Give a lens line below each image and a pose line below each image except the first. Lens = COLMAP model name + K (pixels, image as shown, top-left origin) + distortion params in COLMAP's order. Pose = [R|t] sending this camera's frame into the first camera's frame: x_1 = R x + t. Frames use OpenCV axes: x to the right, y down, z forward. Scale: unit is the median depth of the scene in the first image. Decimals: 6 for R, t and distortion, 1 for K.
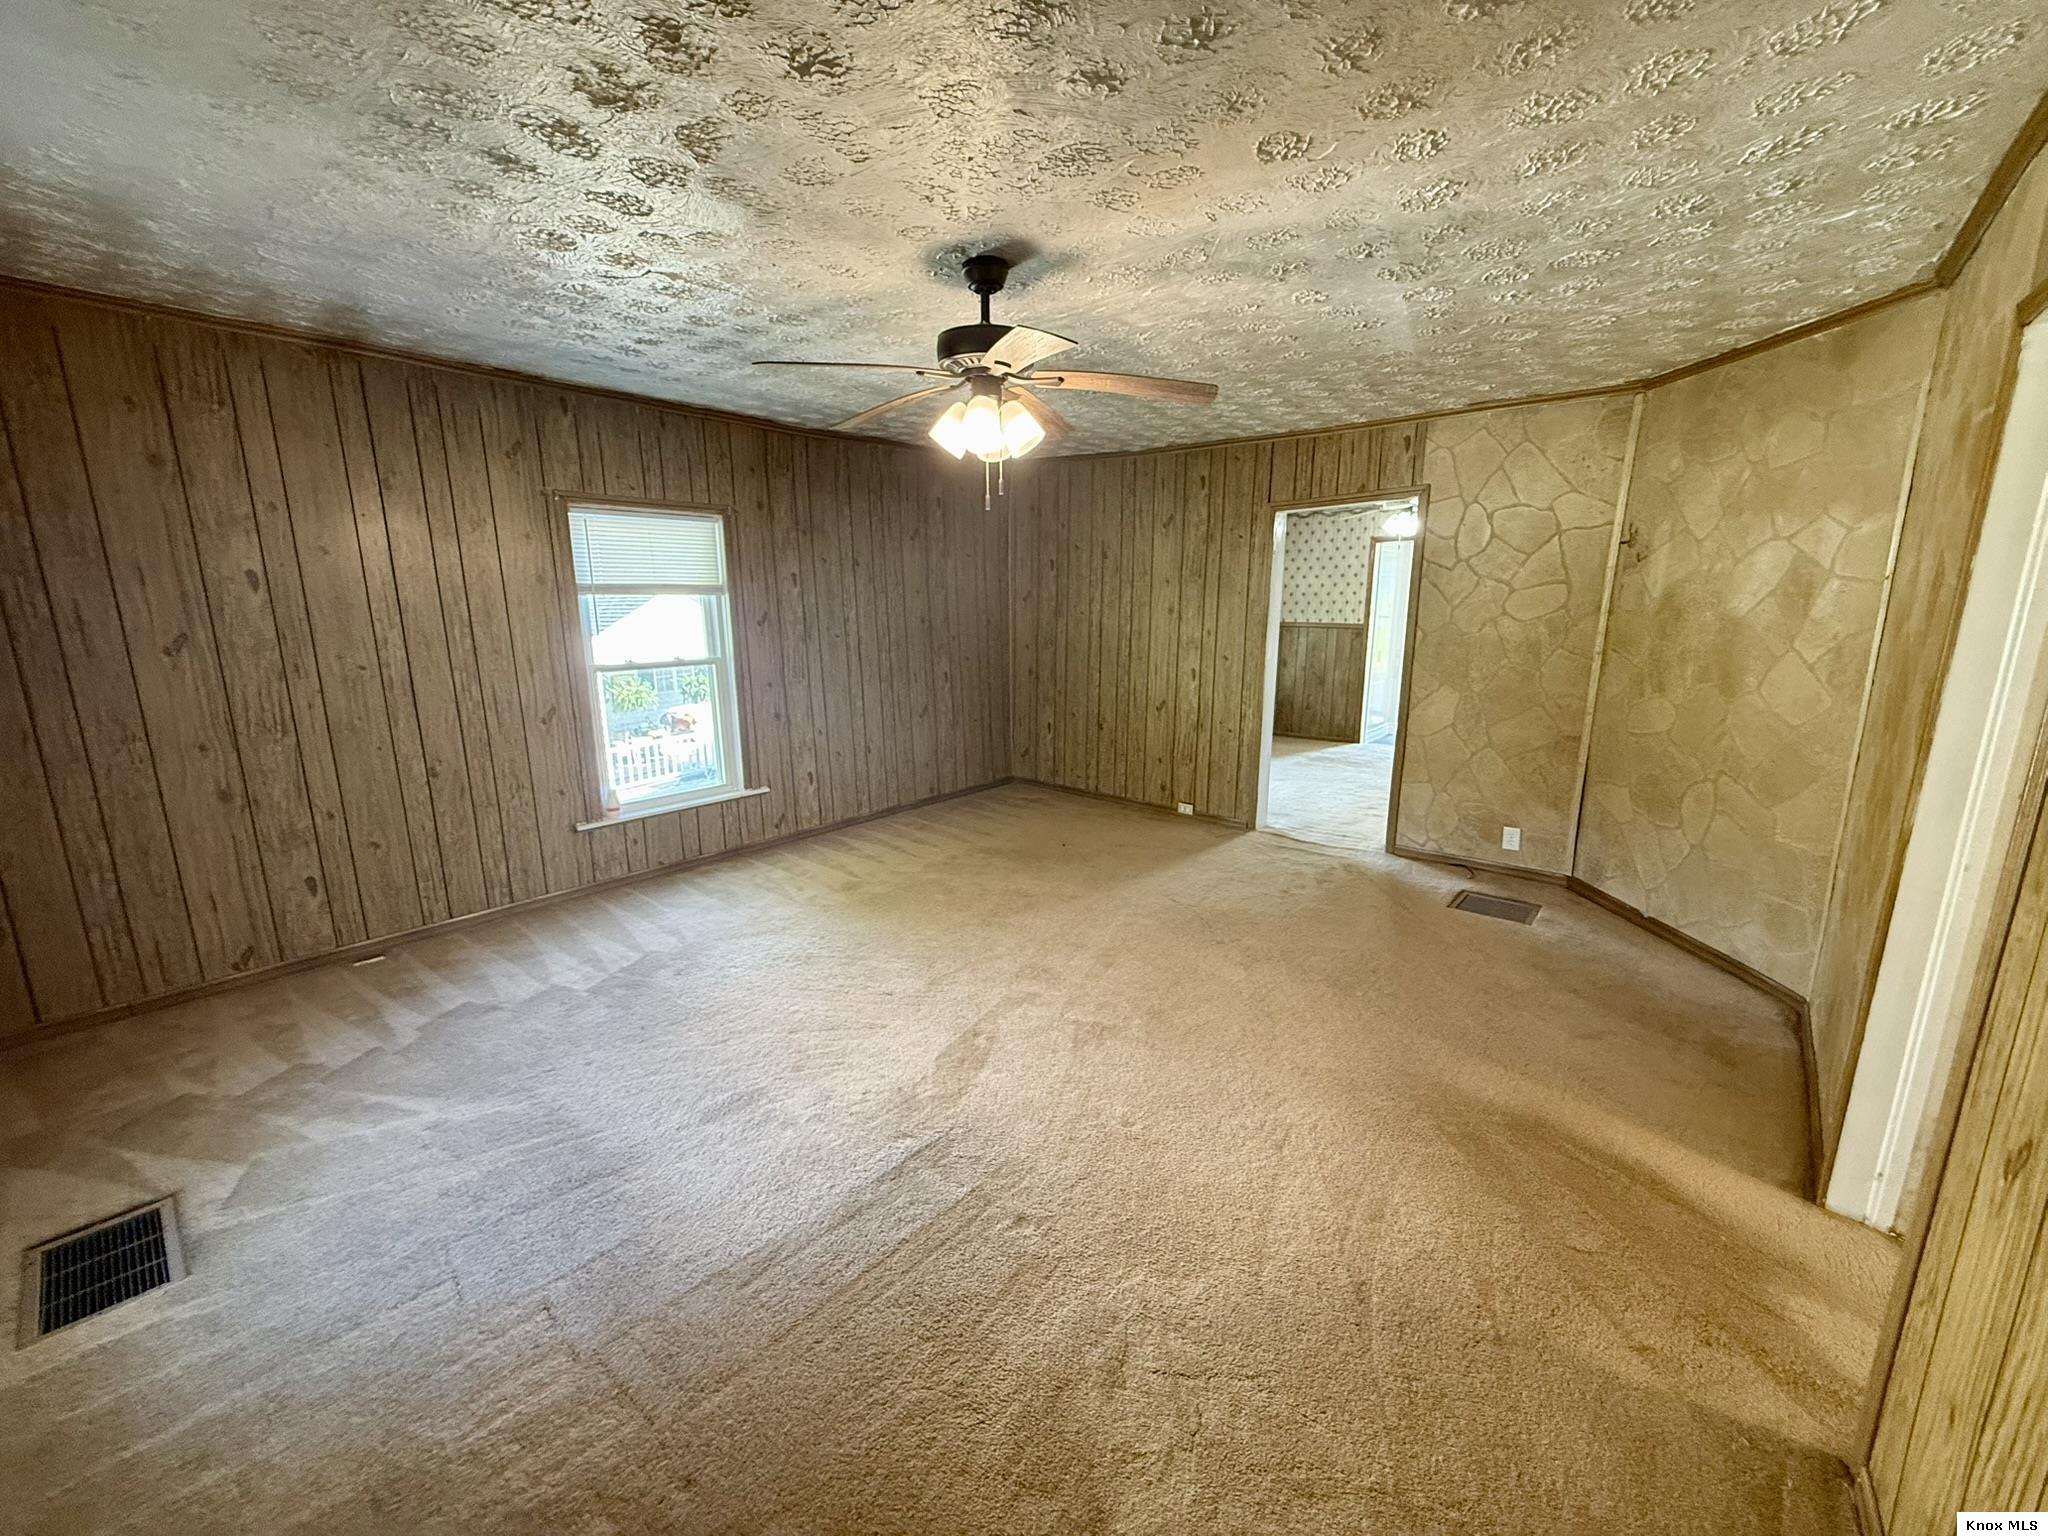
lens RADIAL K [[815.0, 0, 1019.0], [0, 815.0, 767.4], [0, 0, 1]] dist [-0.001110, 0.000084]
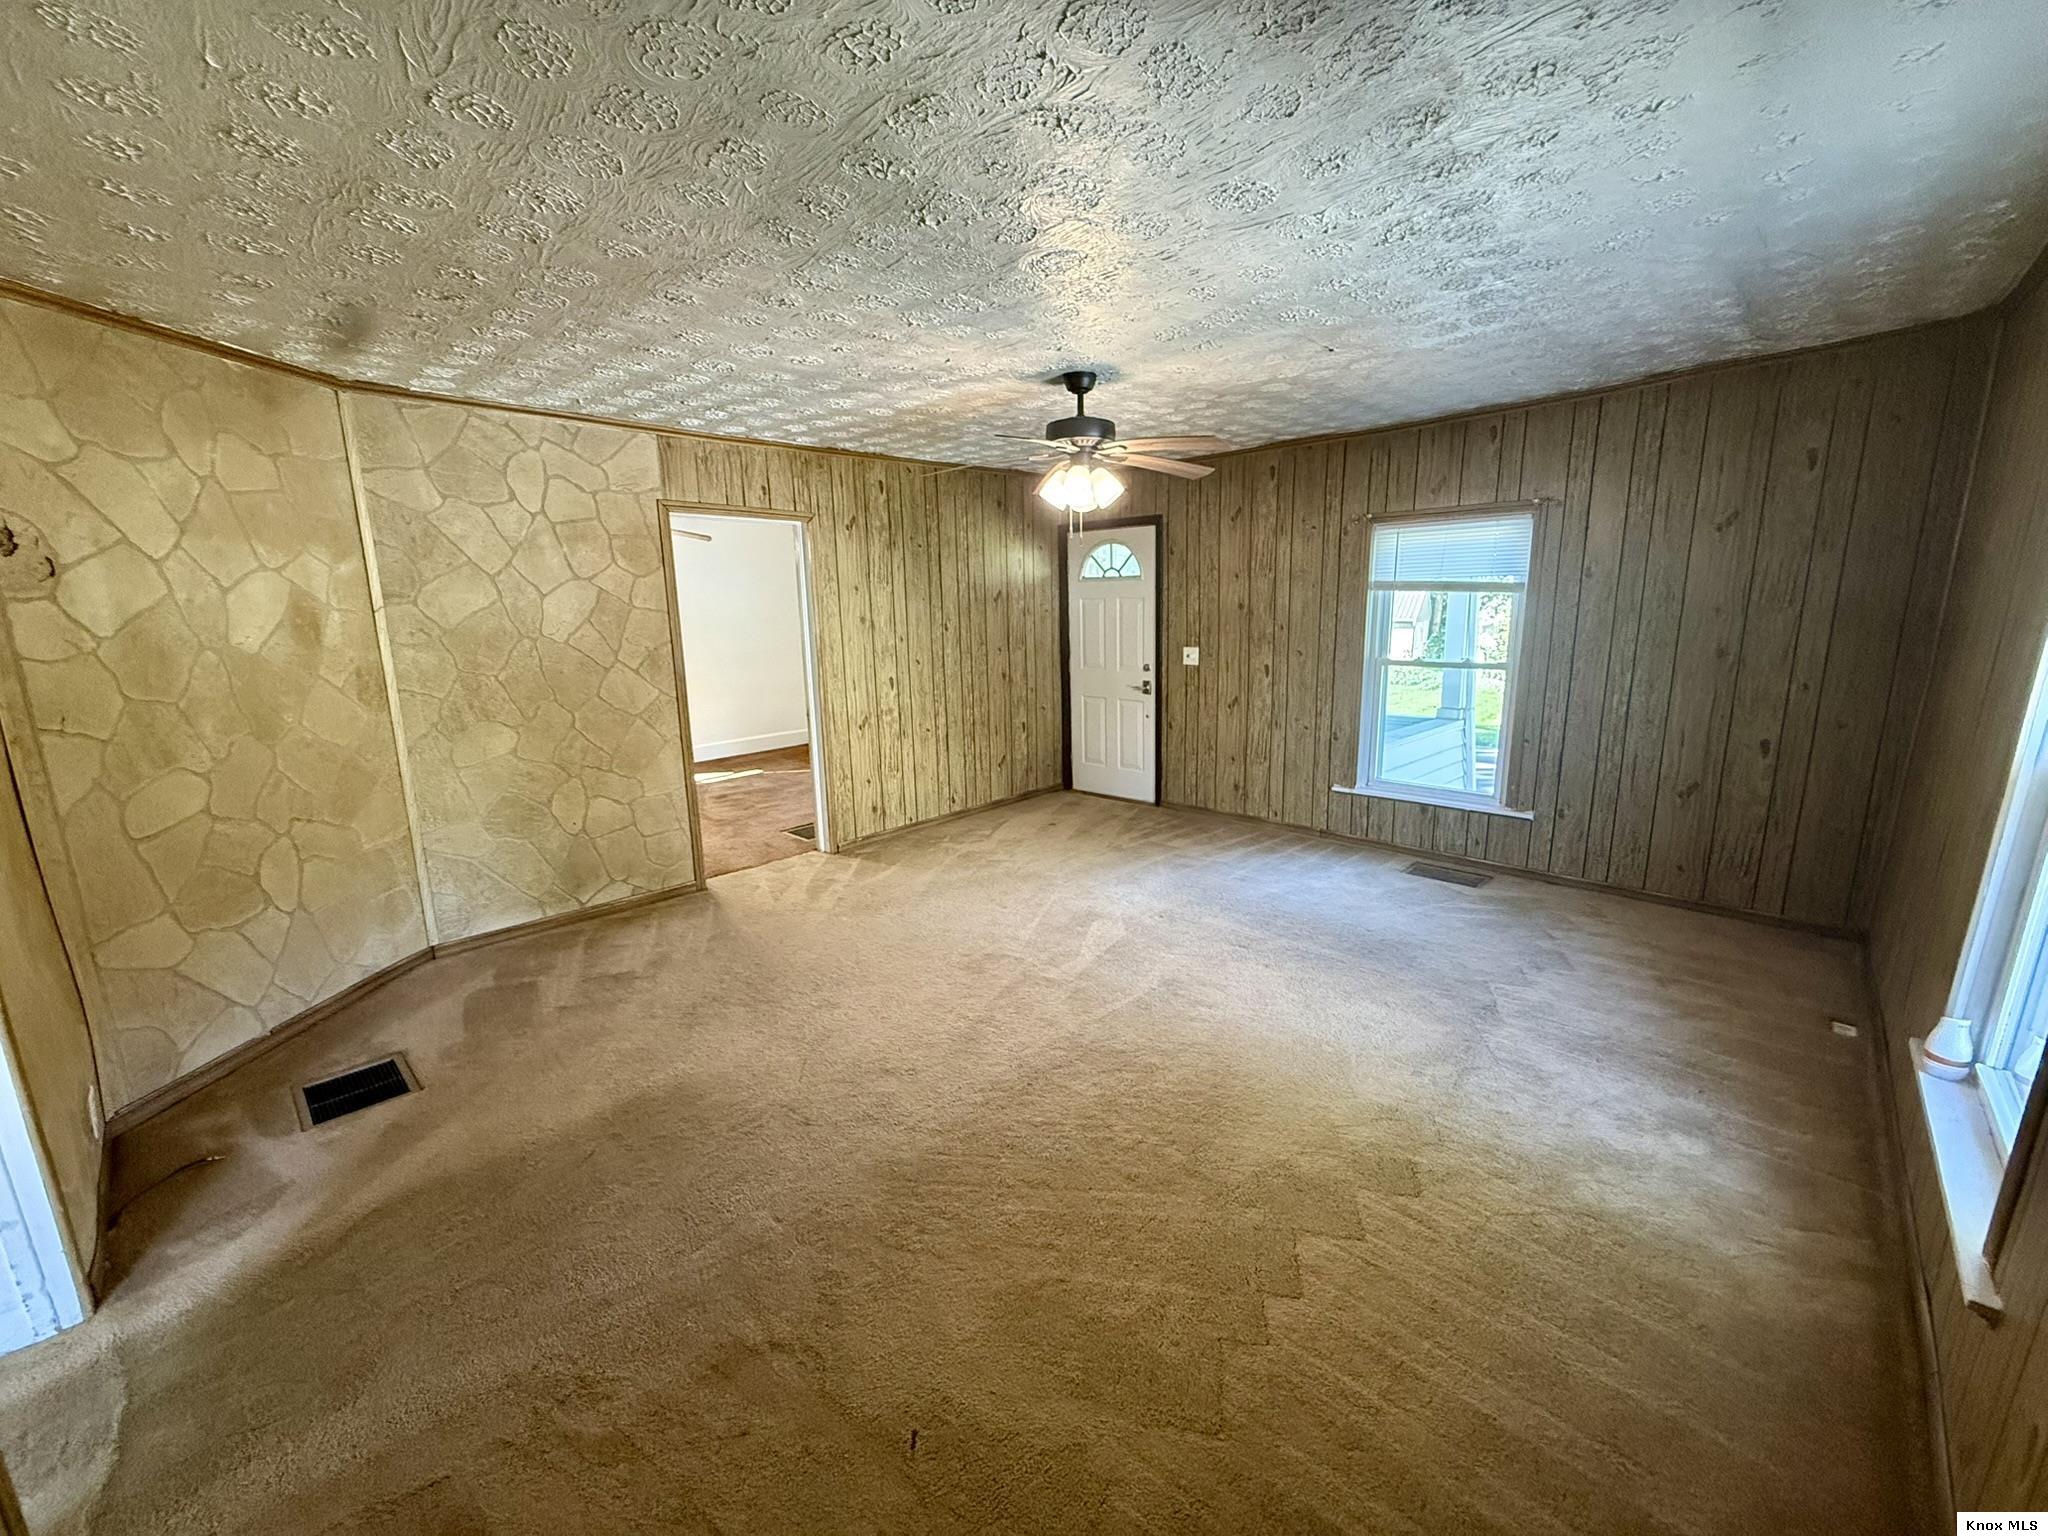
lens RADIAL K [[815.0, 0, 1024.8], [0, 815.0, 766.8], [0, 0, 1]] dist [-0.001110, 0.000084]
pose [[-0.998159, 0.012615, 0.059325, -0.012755], [0.034996, 0.918671, 0.393469, -0.300111], [-0.049537, 0.394821, -0.917422, 1.398017]]
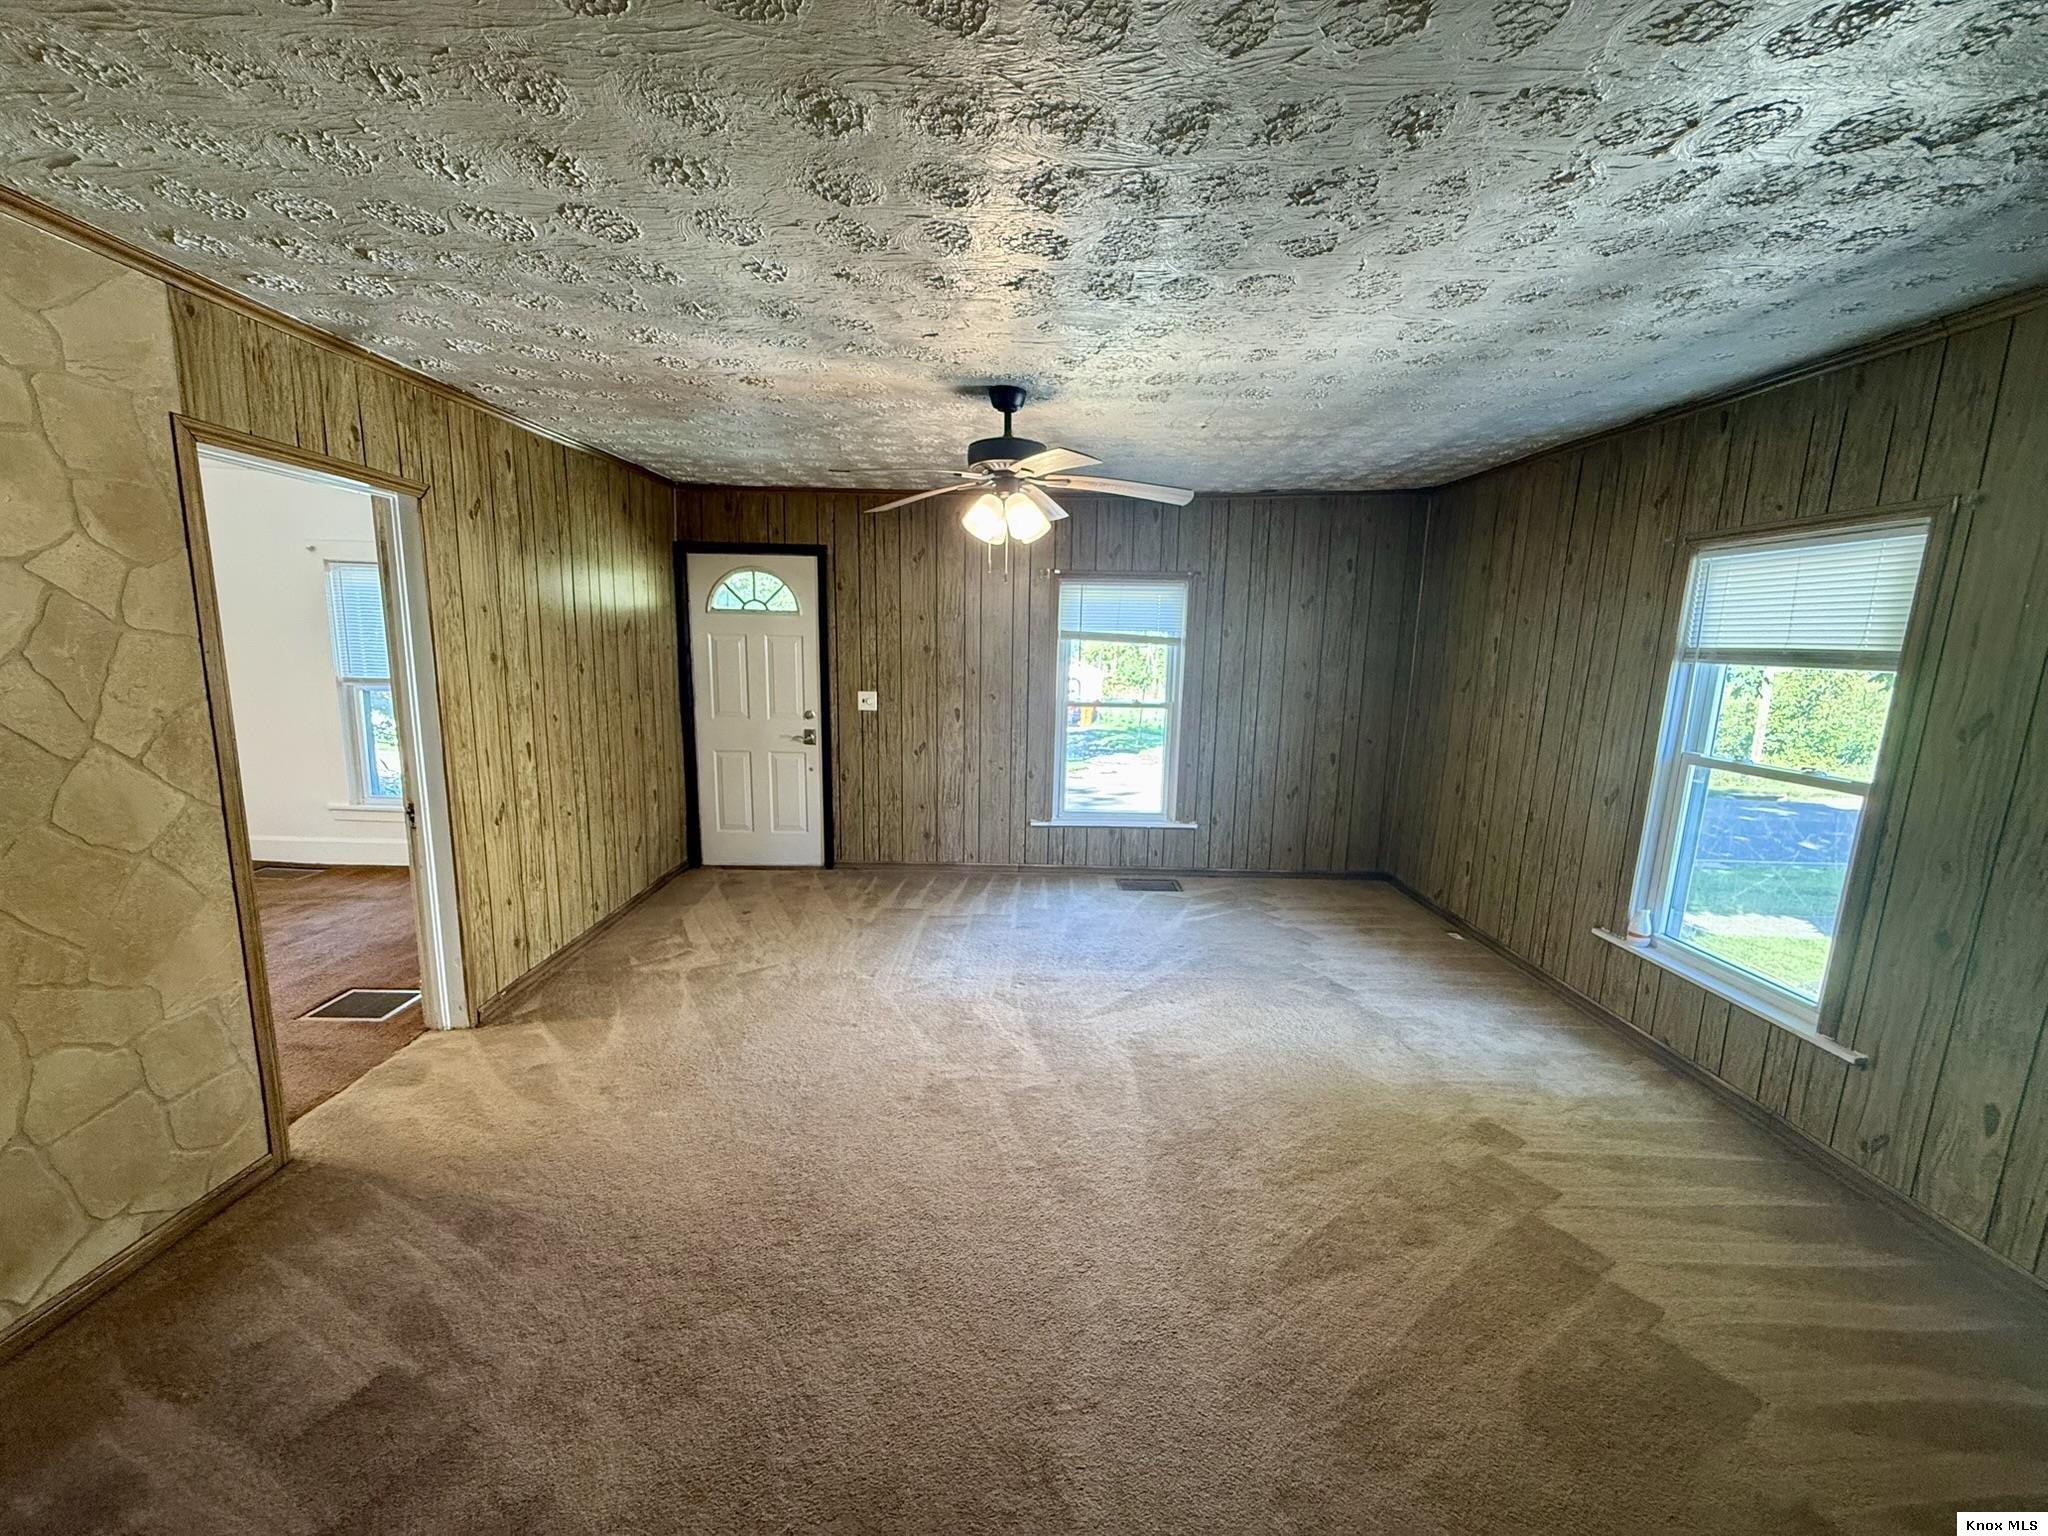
lens RADIAL K [[815.0, 0, 1023.8], [0, 815.0, 767.8], [0, 0, 1]] dist [-0.001110, 0.000084]
pose [[-0.751807, 0.093643, -0.652700, 0.438851], [-0.150808, 0.939208, 0.308457, -0.252920], [0.641906, 0.330332, -0.691981, 1.123263]]
